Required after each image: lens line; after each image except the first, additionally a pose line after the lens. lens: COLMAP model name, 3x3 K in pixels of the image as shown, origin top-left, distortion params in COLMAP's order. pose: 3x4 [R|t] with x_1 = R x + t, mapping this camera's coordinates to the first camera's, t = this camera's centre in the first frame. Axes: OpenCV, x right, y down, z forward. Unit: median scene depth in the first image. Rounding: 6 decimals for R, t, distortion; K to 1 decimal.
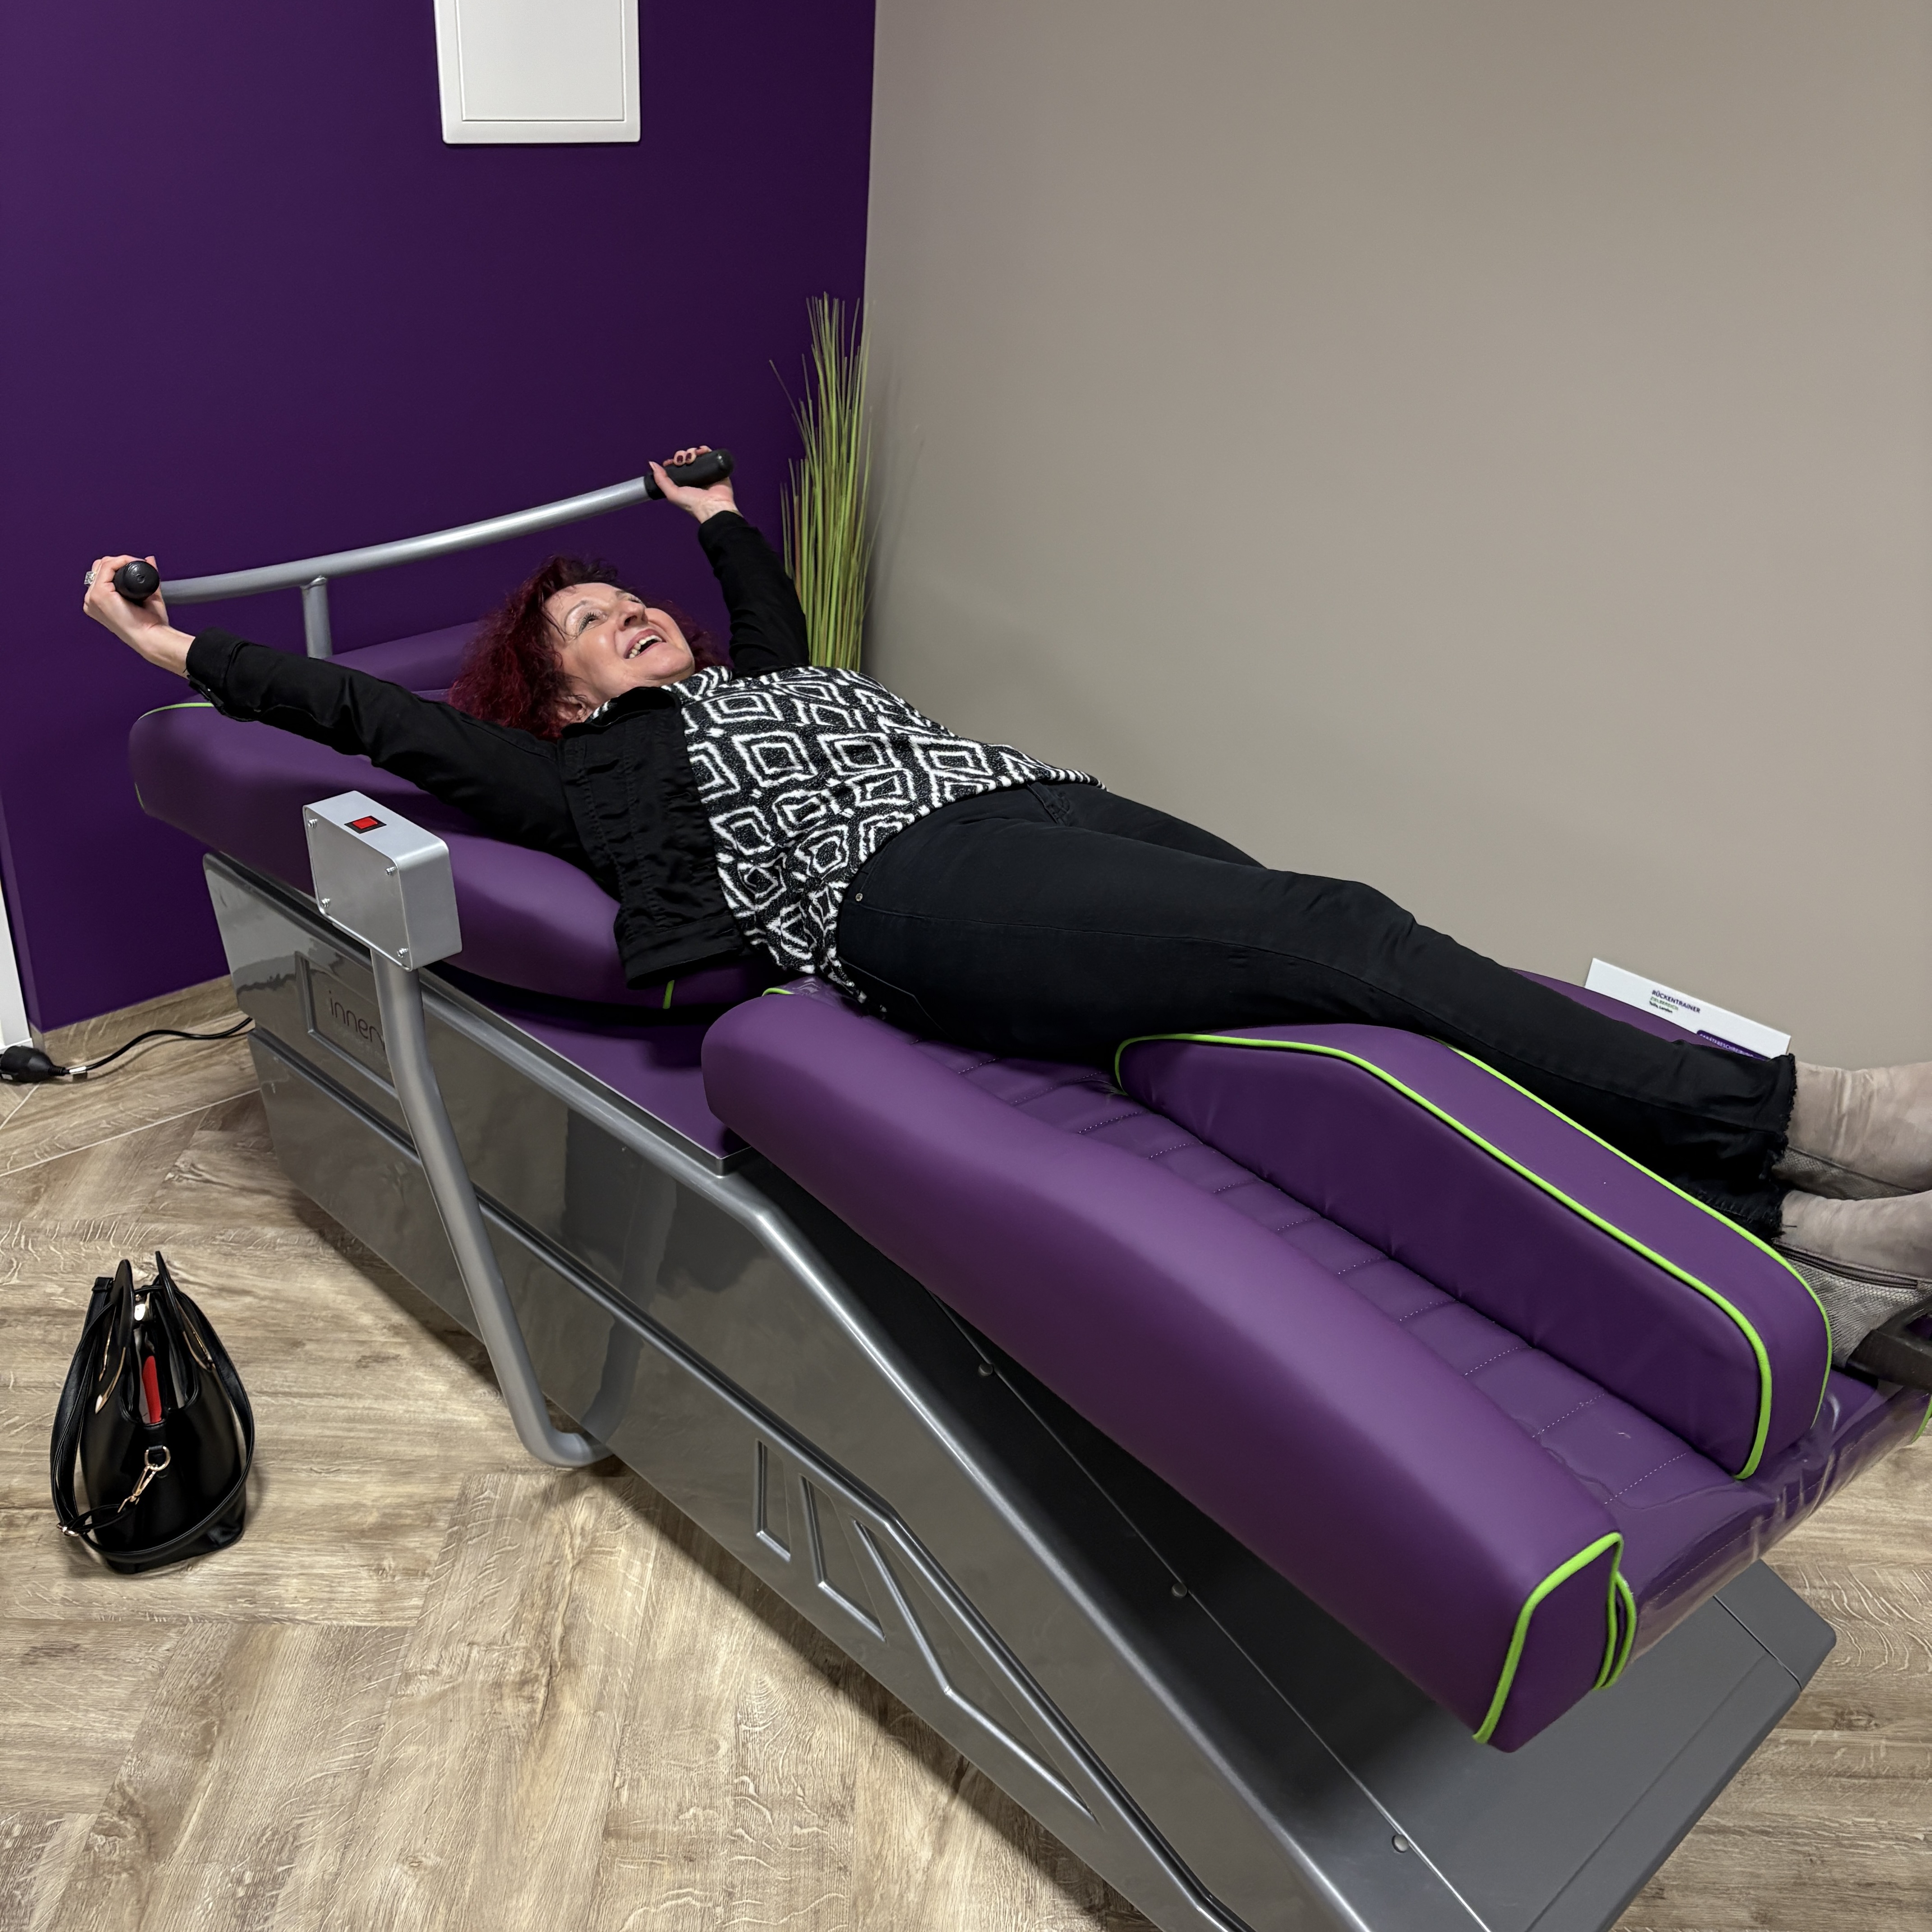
lens RADIAL K [[1946.2, 0, 966.0], [0, 1946.2, 966.0], [0, 0, 1]] dist [-0.000263, 0.037225]
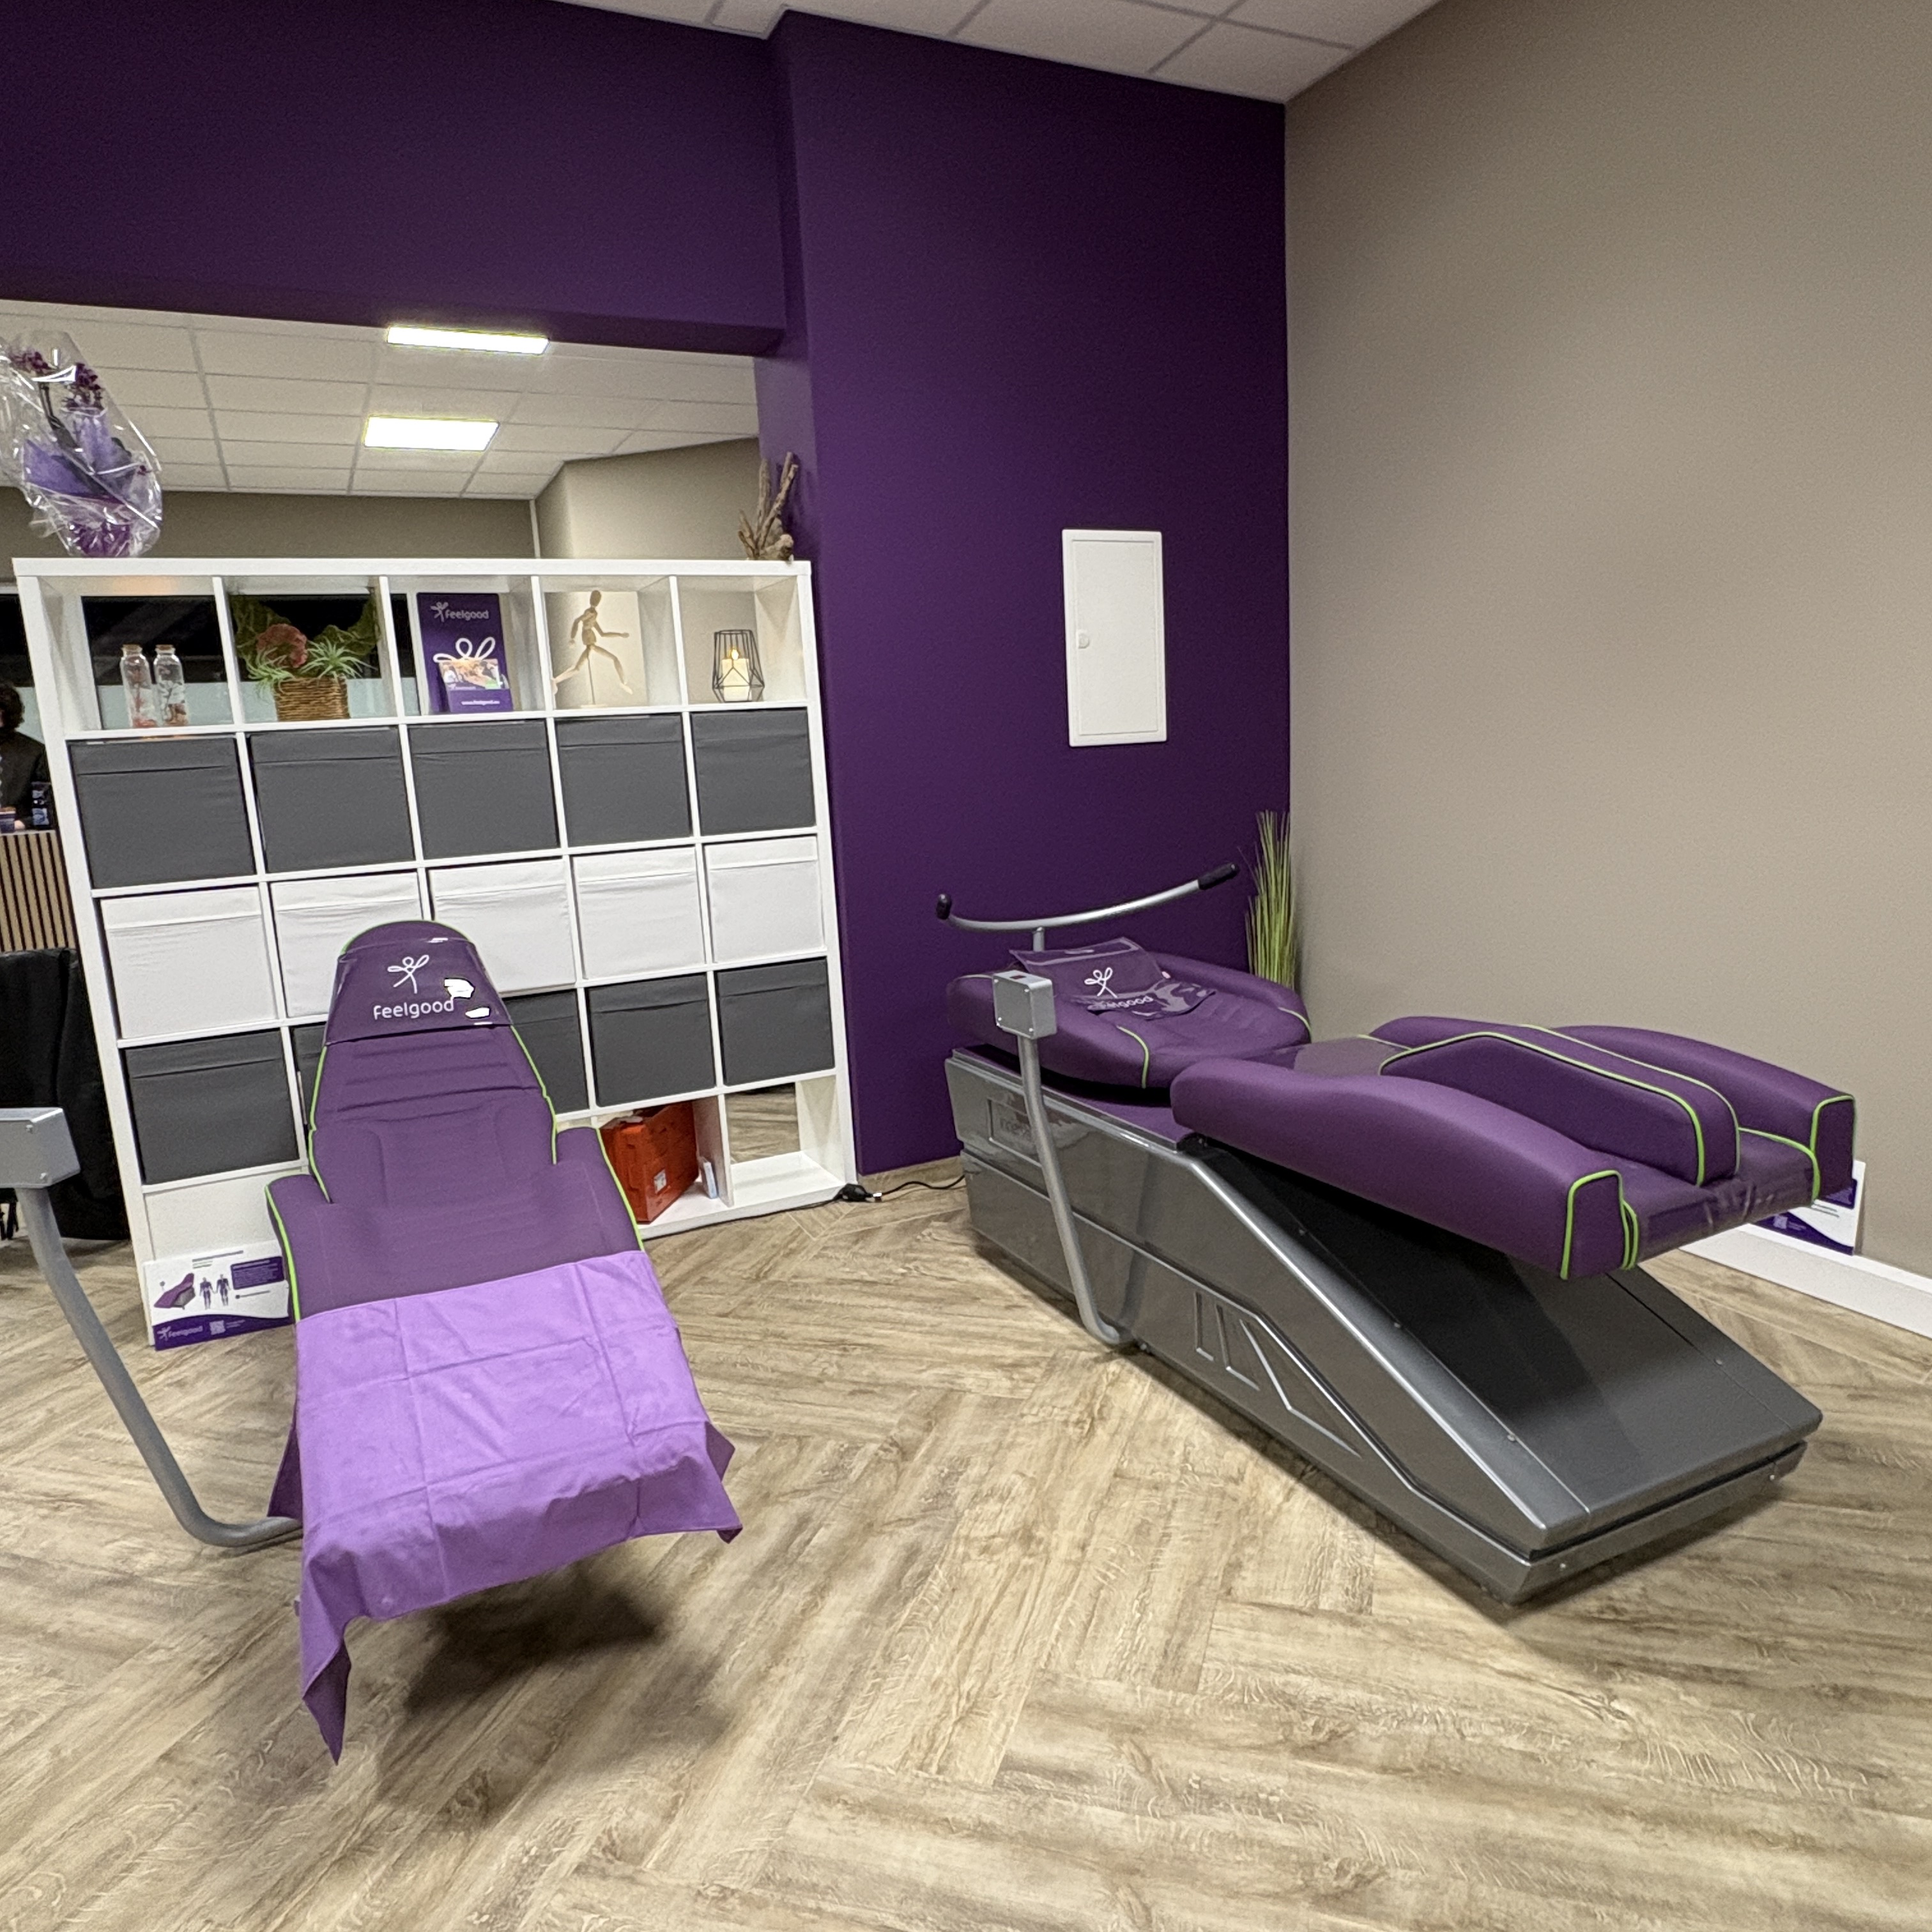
lens RADIAL K [[1336.9, 0, 966.0], [0, 1336.9, 966.0], [0, 0, 1]] dist [-0.002265, -0.001416]
pose [[0.941307, -0.047776, -0.334152, 0.136378], [-0.050040, 0.959244, -0.278114, 0.300621], [0.333821, 0.278512, 0.900553, -0.375621]]
